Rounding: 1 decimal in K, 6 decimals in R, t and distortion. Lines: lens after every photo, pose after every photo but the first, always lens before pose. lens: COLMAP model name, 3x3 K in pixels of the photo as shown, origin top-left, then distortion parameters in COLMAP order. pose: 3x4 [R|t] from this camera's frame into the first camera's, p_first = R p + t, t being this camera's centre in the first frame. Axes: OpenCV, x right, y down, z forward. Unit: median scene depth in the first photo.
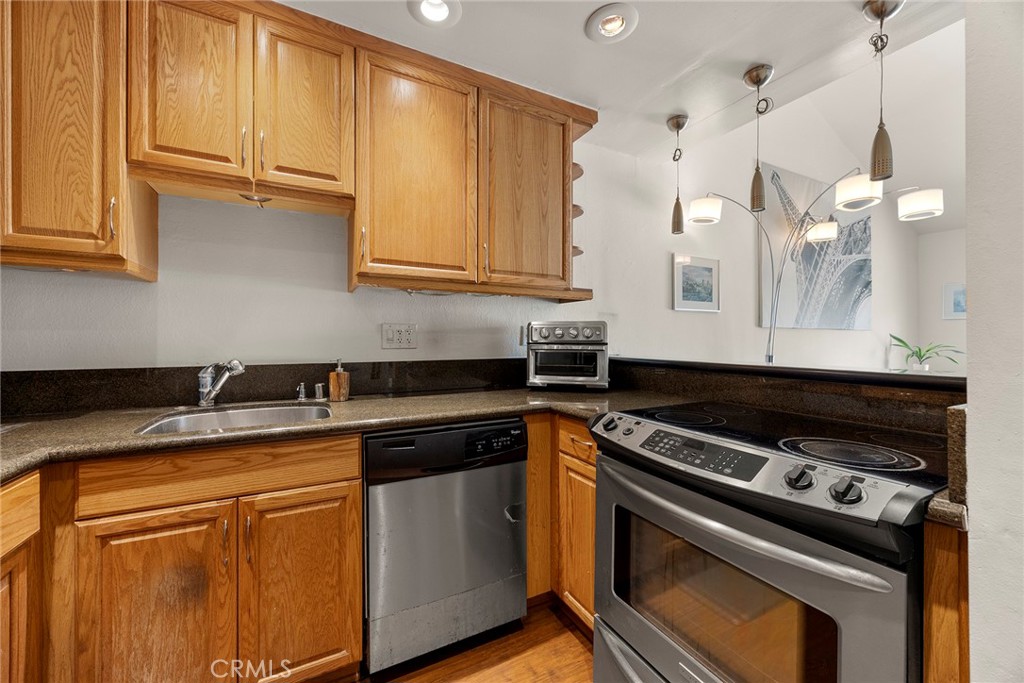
lens RADIAL K [[394.5, 0, 512.0], [0, 394.5, 341.5], [0, 0, 1]] dist [-0.001642, -0.000107]
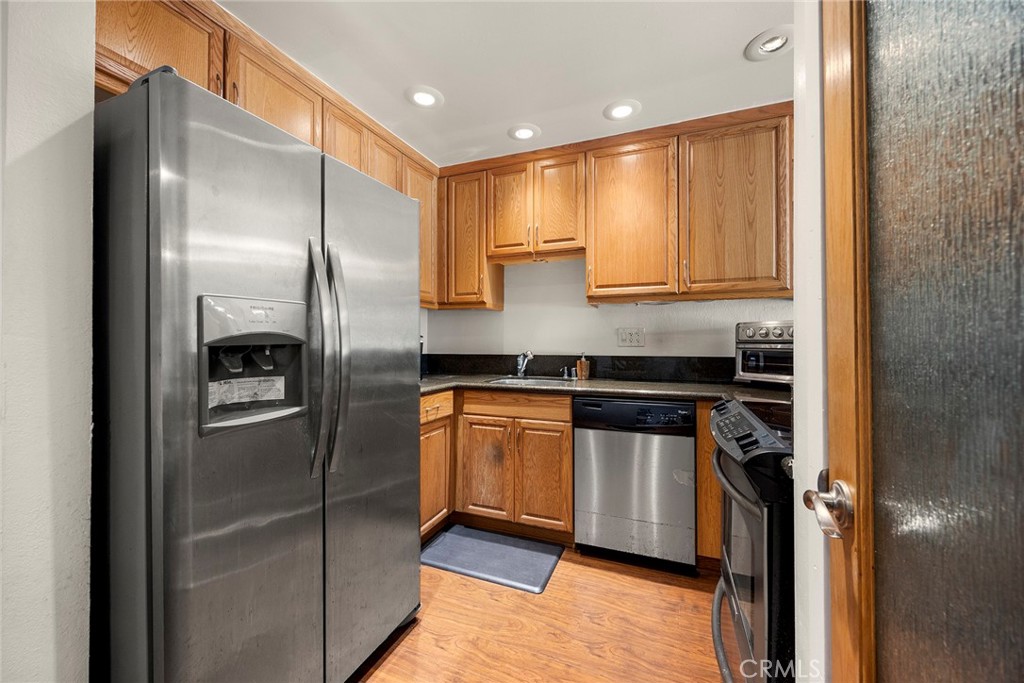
lens RADIAL K [[394.5, 0, 512.0], [0, 394.5, 341.5], [0, 0, 1]] dist [-0.001642, -0.000107]
pose [[0.645839, -0.002729, -0.763468, 0.608323], [-0.003802, 0.999970, -0.006791, 0.014603], [0.763464, 0.007288, 0.645809, -0.224697]]
